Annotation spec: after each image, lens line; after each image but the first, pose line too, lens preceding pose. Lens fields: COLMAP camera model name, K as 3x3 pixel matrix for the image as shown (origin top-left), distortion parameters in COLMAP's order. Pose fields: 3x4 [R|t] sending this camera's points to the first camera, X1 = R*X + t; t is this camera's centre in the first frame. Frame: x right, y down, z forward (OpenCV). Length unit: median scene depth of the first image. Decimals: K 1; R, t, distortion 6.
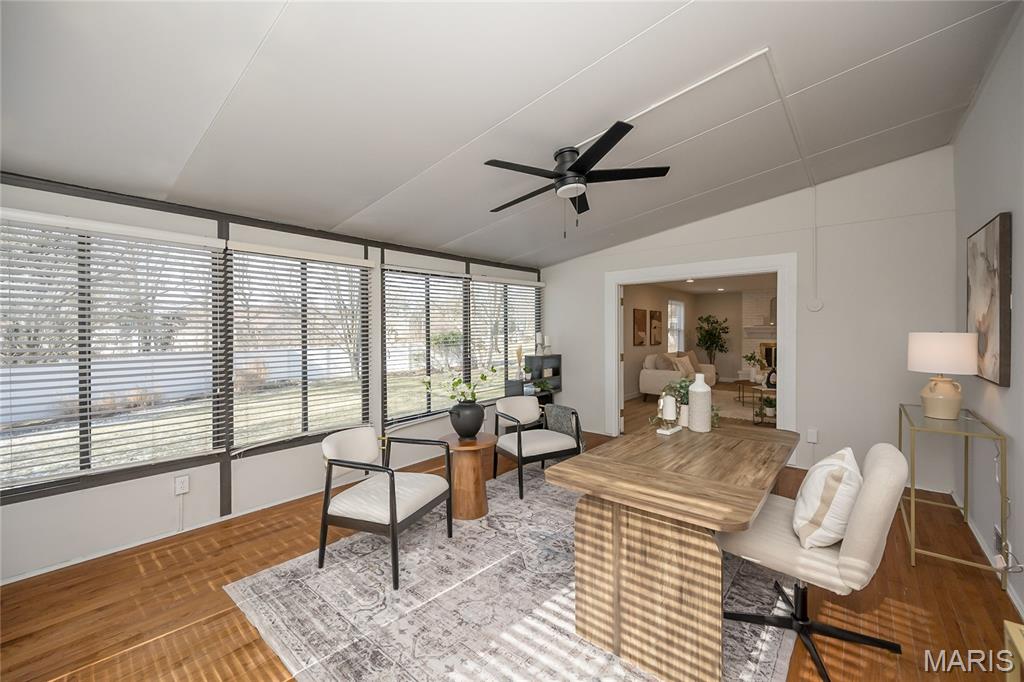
lens RADIAL K [[408.2, 0, 527.7], [0, 408.2, 333.6], [0, 0, 1]] dist [-0.024109, 0.000000]
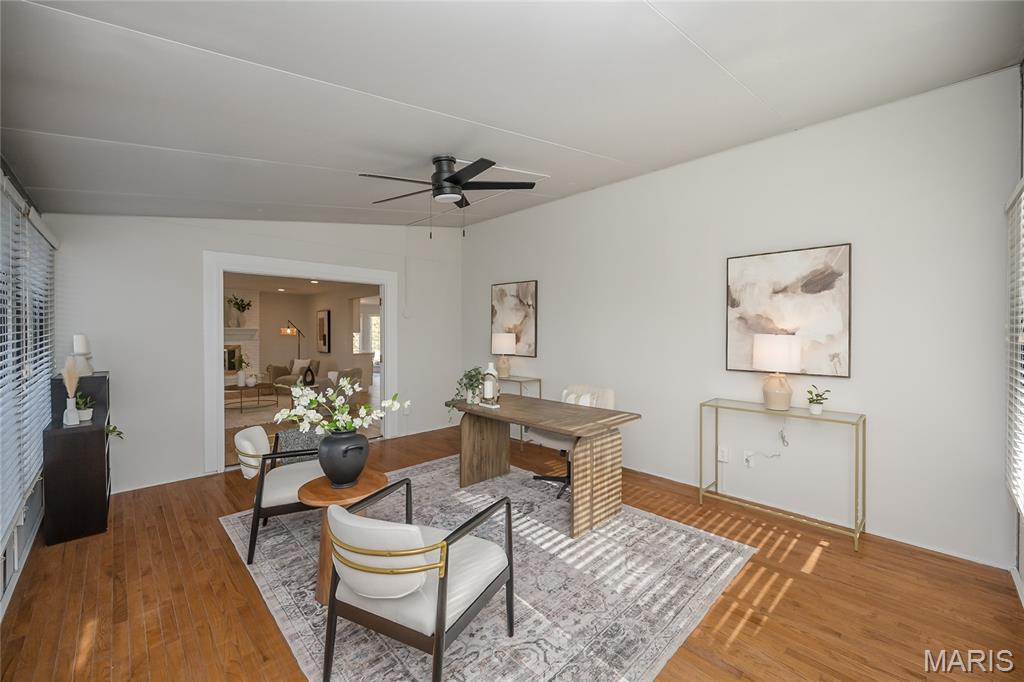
lens RADIAL K [[408.2, 0, 527.7], [0, 408.2, 333.6], [0, 0, 1]] dist [-0.024109, 0.000000]
pose [[0.097211, -0.007481, 0.995236, -1.462768], [0.009041, 0.999937, 0.006633, -0.017911], [-0.995223, 0.008353, 0.097273, 1.094811]]
